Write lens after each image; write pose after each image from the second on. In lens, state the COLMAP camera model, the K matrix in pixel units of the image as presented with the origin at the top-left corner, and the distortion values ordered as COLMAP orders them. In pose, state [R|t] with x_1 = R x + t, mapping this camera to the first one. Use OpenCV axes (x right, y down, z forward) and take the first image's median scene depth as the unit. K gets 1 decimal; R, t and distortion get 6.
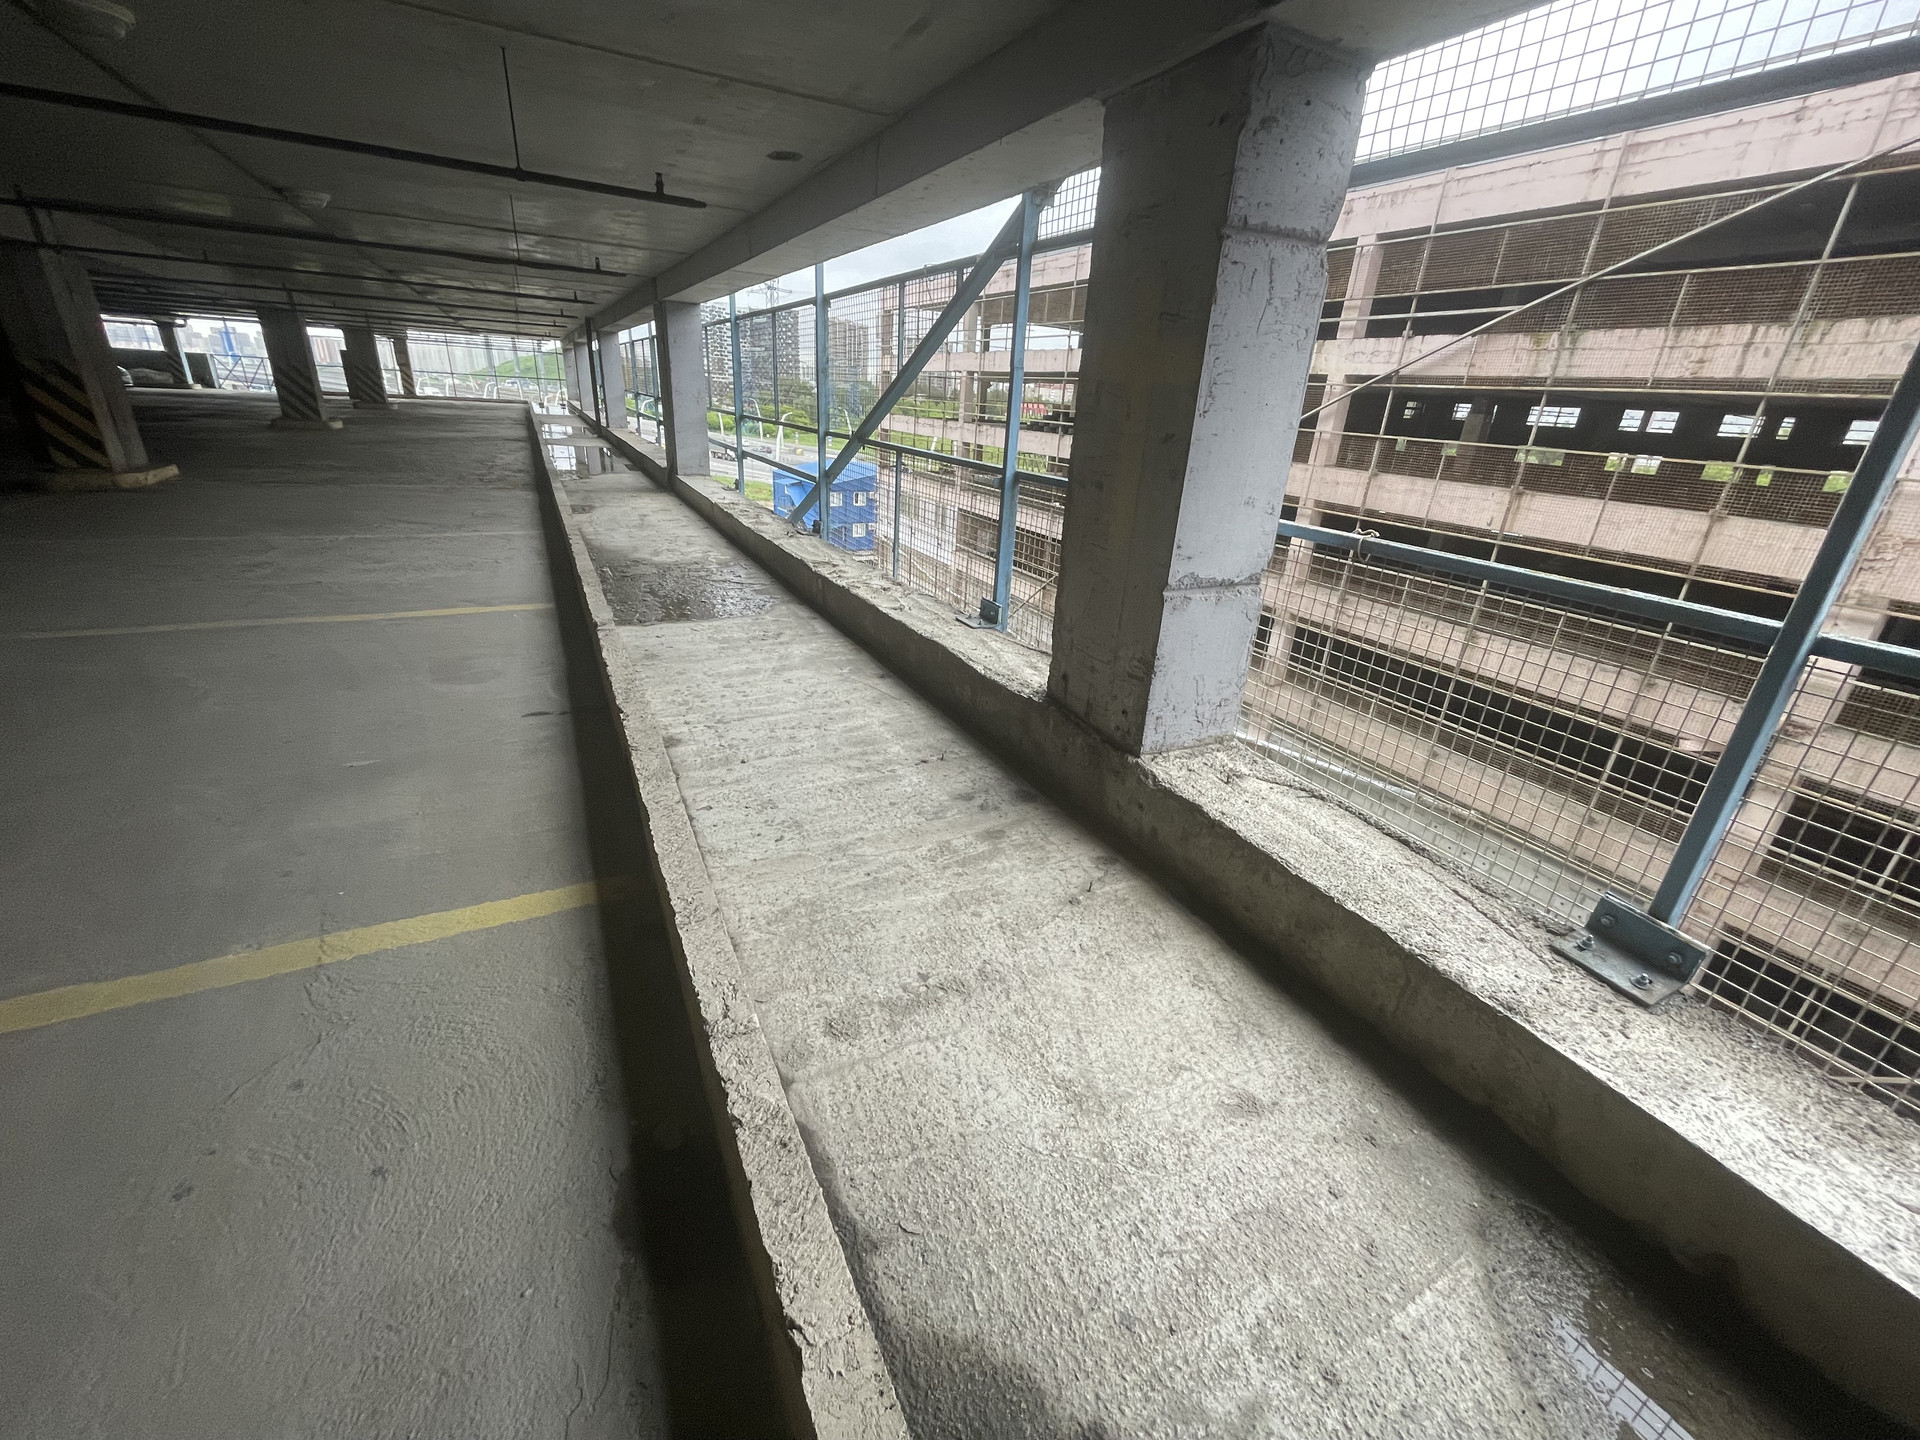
lens RADIAL K [[776.1, 0, 960.8], [0, 776.1, 719.7], [0, 0, 1]] dist [-0.000918, -0.000051]
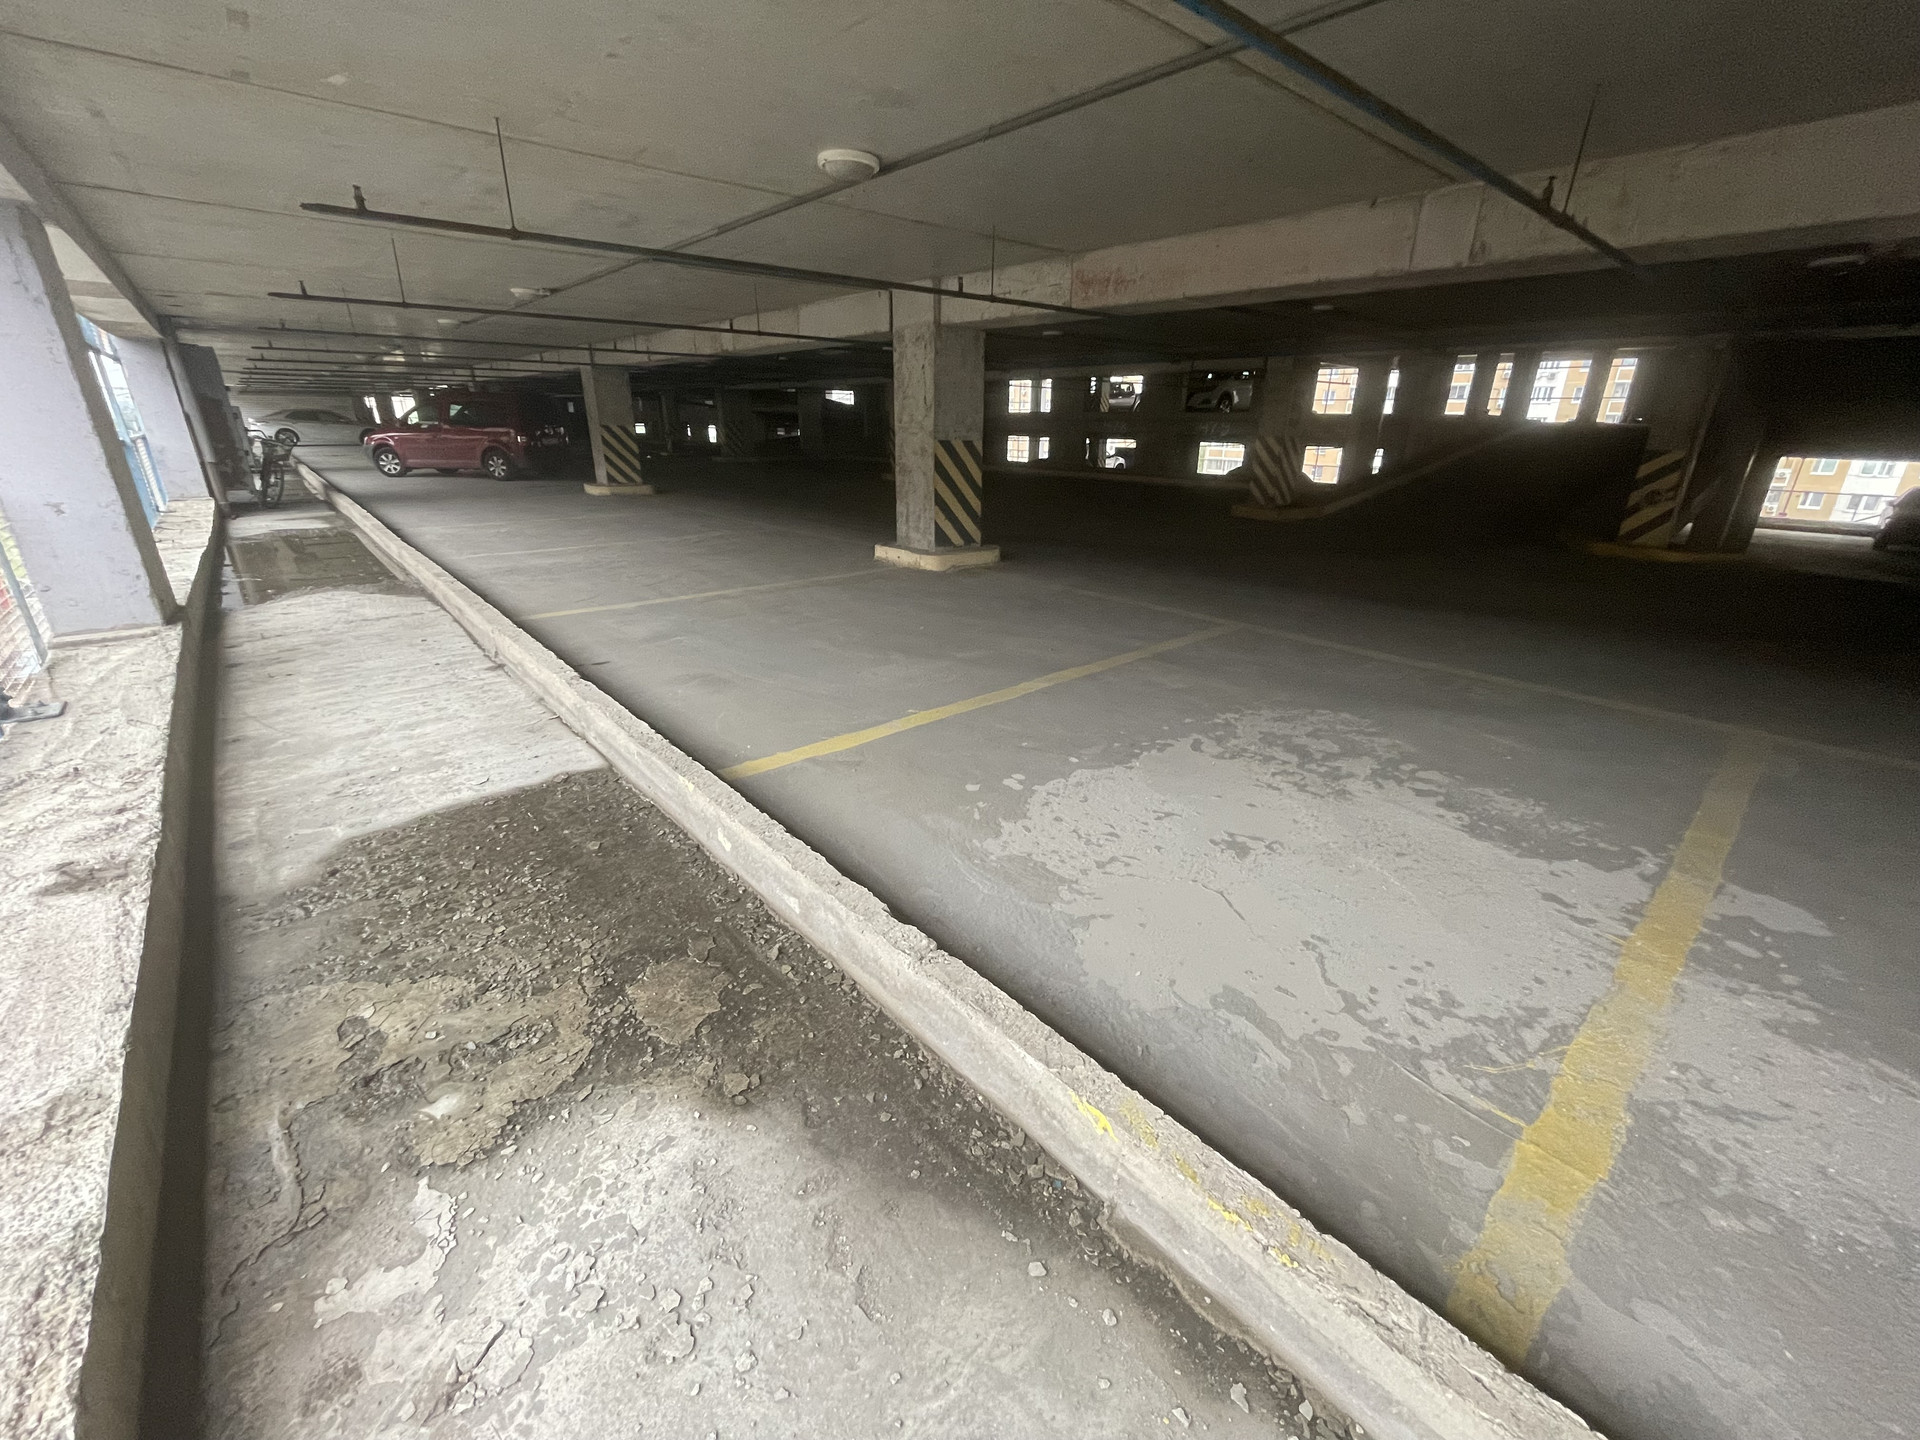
lens RADIAL K [[776.1, 0, 957.2], [0, 776.1, 715.7], [0, 0, 1]] dist [-0.000918, -0.000051]
pose [[-0.969315, 0.020654, -0.244953, -0.702986], [-0.153324, 0.728087, 0.668118, -0.815012], [0.192147, 0.685174, -0.702579, 1.842354]]
